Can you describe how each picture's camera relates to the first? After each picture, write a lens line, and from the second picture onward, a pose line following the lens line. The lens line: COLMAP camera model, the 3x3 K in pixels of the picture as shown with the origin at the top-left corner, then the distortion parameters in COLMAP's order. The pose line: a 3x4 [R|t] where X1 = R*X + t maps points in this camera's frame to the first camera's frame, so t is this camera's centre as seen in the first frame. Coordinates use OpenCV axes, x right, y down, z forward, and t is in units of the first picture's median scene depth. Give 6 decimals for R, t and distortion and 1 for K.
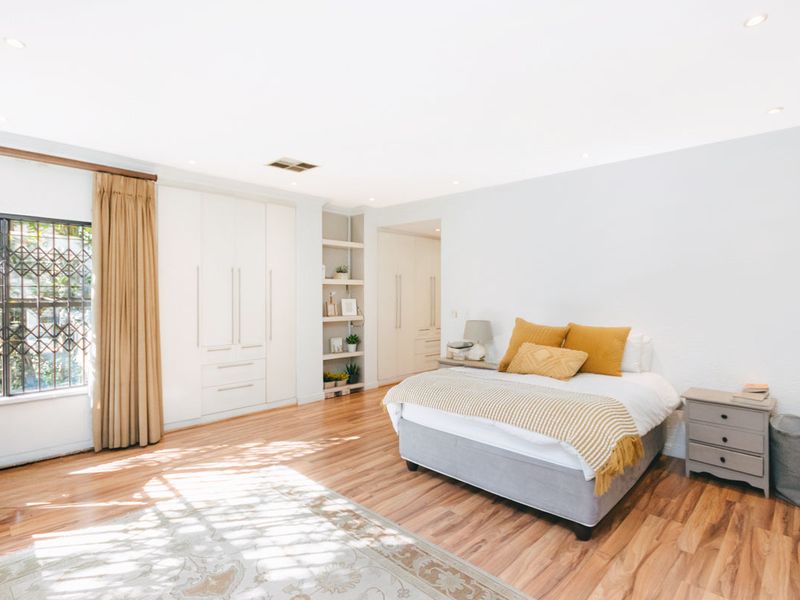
lens RADIAL K [[419.0, 0, 400.0], [0, 419.0, 300.0], [0, 0, 1]] dist [0.002009, 0.000526]
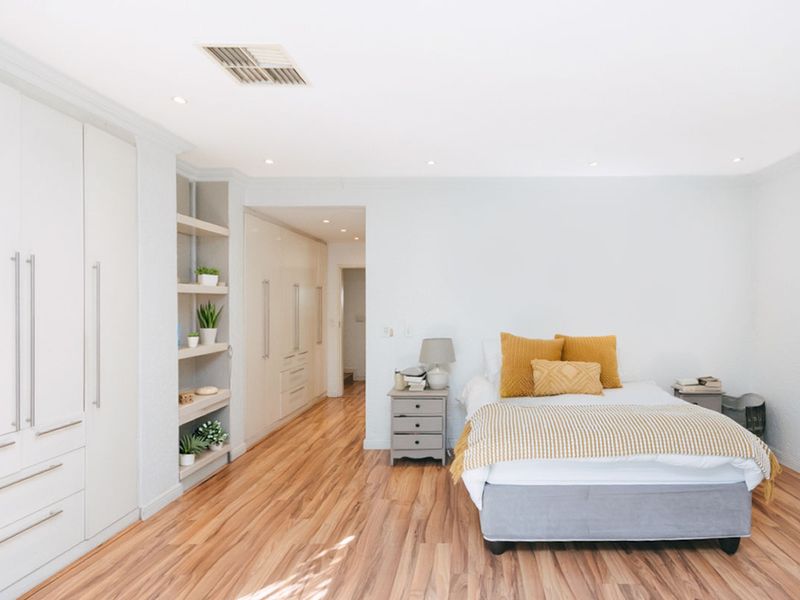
lens RADIAL K [[442.5, 0, 461.6], [0, 442.5, 308.9], [0, 0, 1]] dist [0.006151, 0.001272]
pose [[0.718970, -0.017799, 0.694813, -0.533205], [0.021290, 0.999767, 0.003580, -0.015302], [-0.694715, 0.012219, 0.719182, 0.489054]]
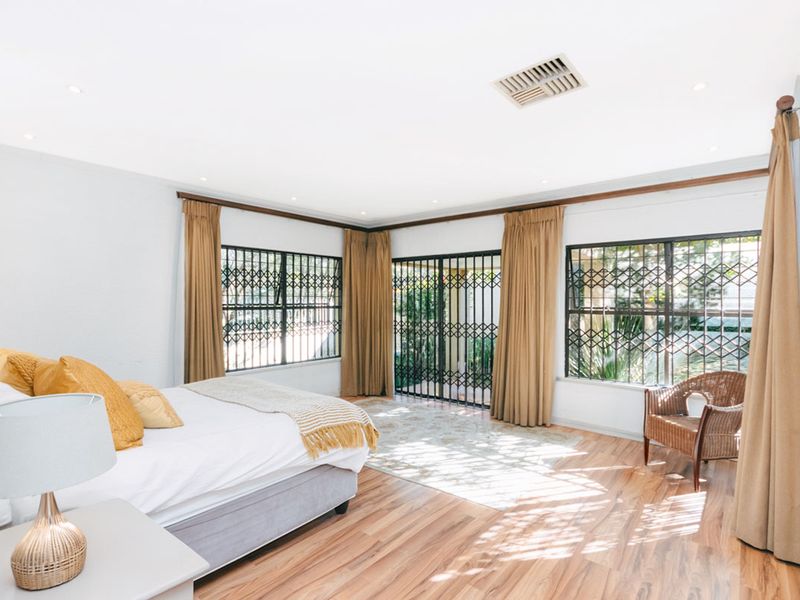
lens RADIAL K [[419.0, 0, 400.0], [0, 419.0, 300.0], [0, 0, 1]] dist [0.002009, 0.000526]
pose [[-0.995855, -0.006348, -0.090734, -0.008506], [-0.008573, 0.999671, 0.024155, -0.039907], [0.090551, 0.024833, -0.995582, 1.831310]]
